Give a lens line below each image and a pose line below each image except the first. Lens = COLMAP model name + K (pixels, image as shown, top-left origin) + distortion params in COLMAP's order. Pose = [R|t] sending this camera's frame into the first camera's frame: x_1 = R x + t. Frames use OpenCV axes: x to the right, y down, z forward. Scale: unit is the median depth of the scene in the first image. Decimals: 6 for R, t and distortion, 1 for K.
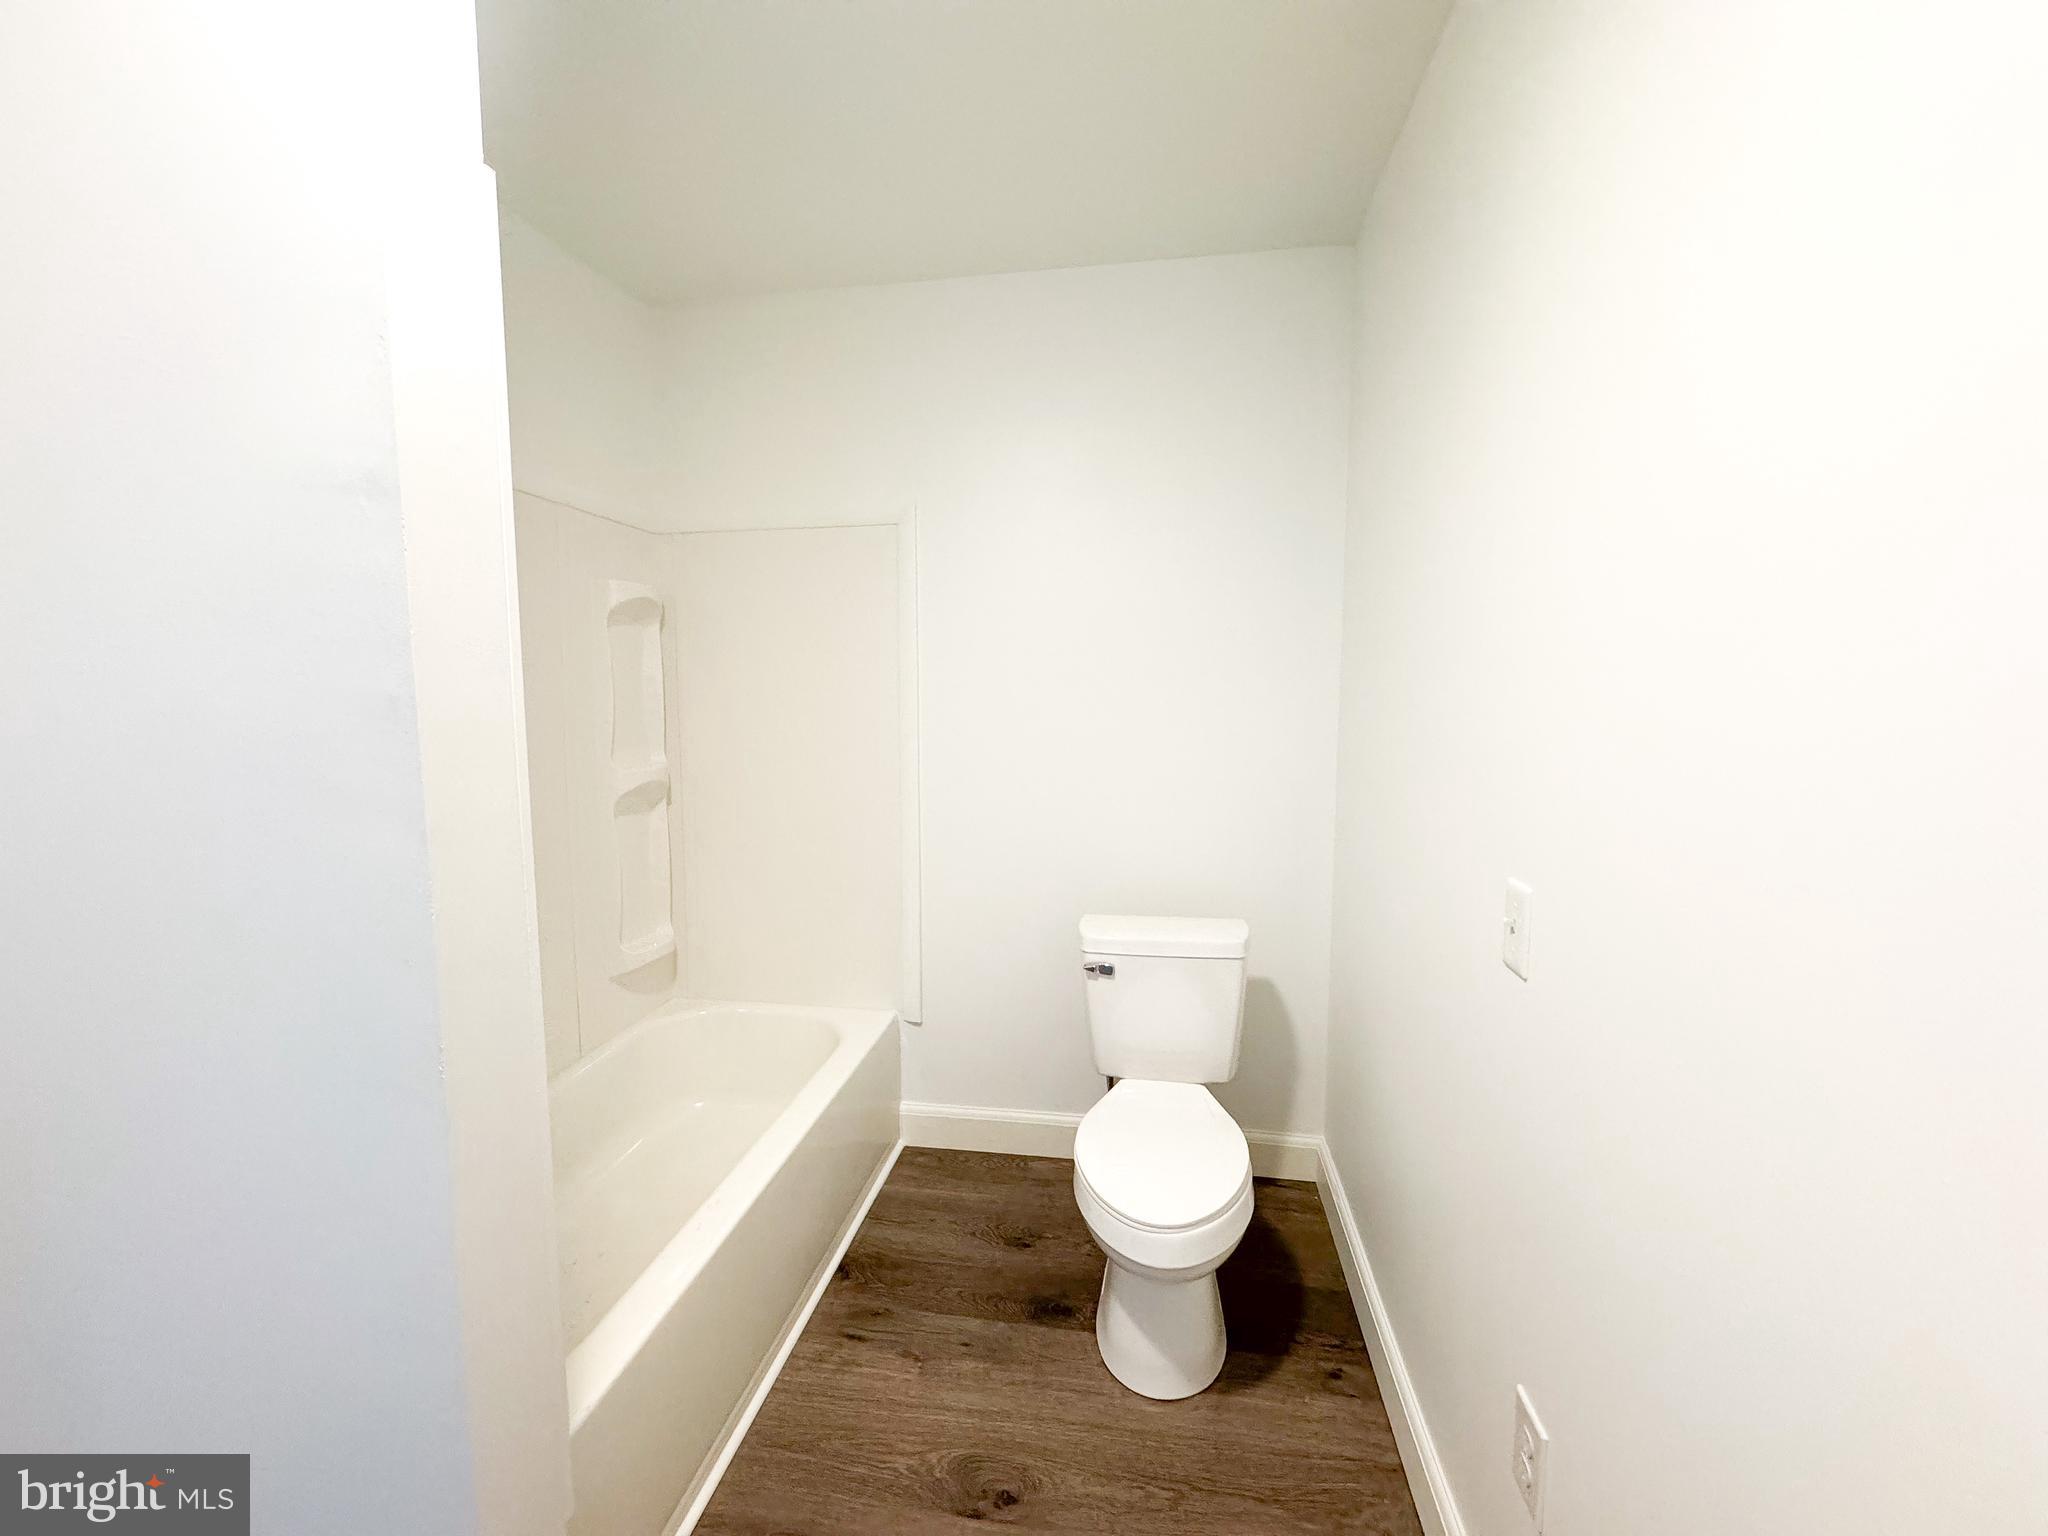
lens RADIAL K [[821.5, 0, 1021.7], [0, 821.5, 756.4], [0, 0, 1]] dist [-0.005668, 0.001005]
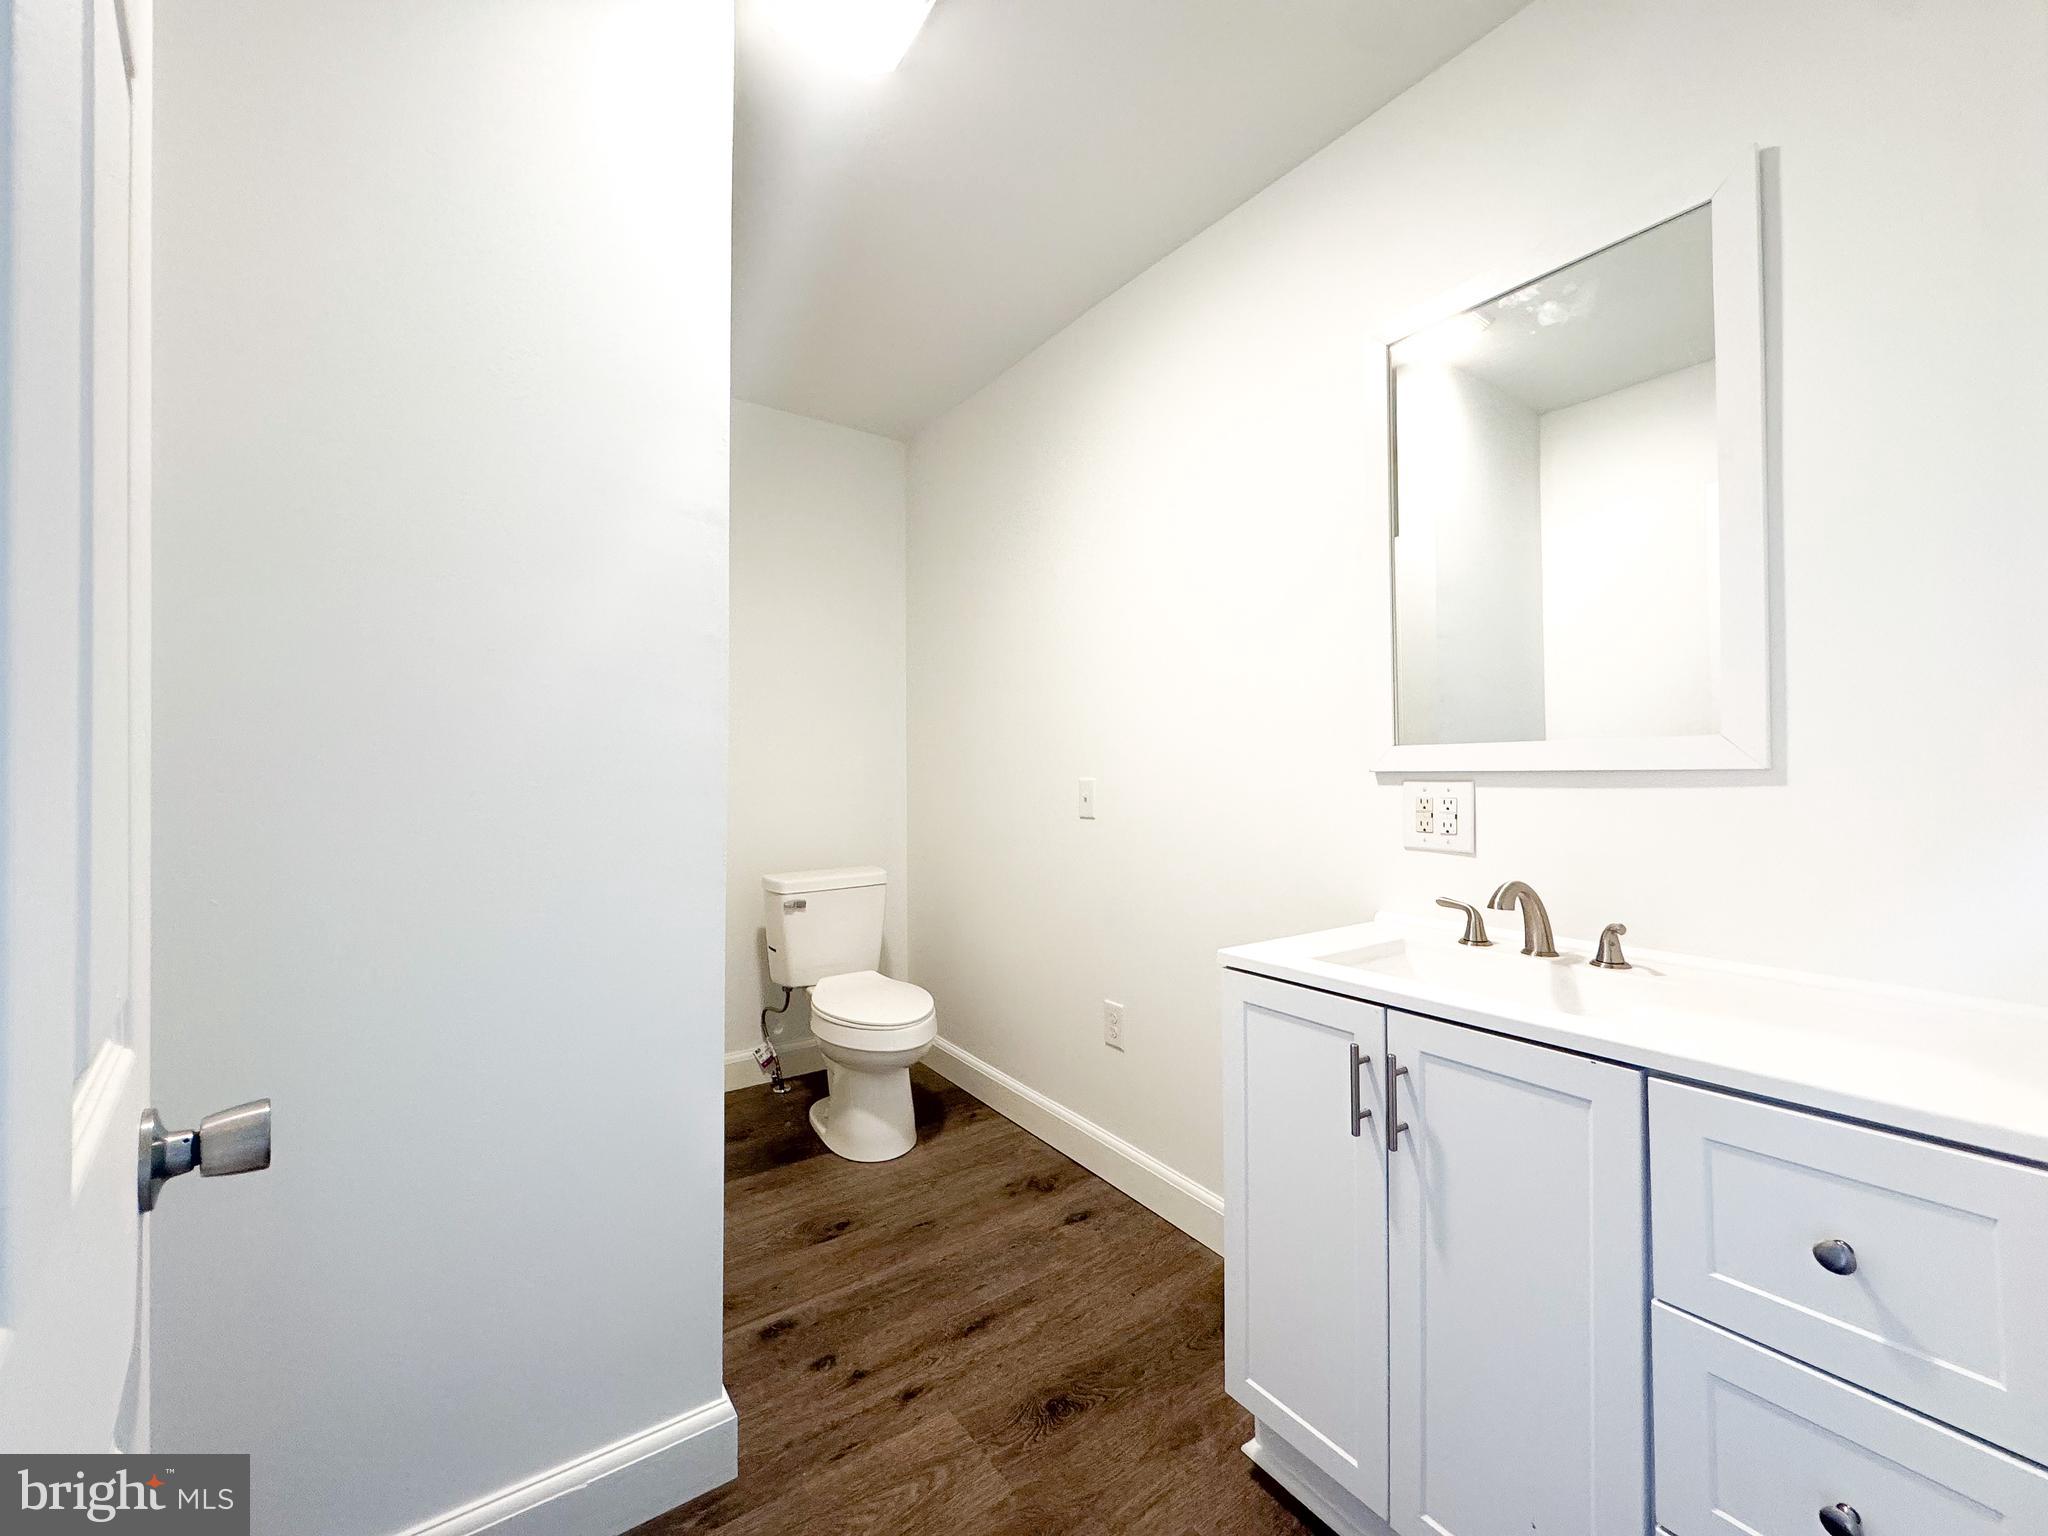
lens RADIAL K [[821.5, 0, 1019.5], [0, 821.5, 764.7], [0, 0, 1]] dist [-0.005668, 0.001005]
pose [[0.713218, -0.000993, 0.700942, -0.739154], [0.063248, 0.996011, -0.062944, 0.166762], [-0.698083, 0.089226, 0.710436, -0.317129]]
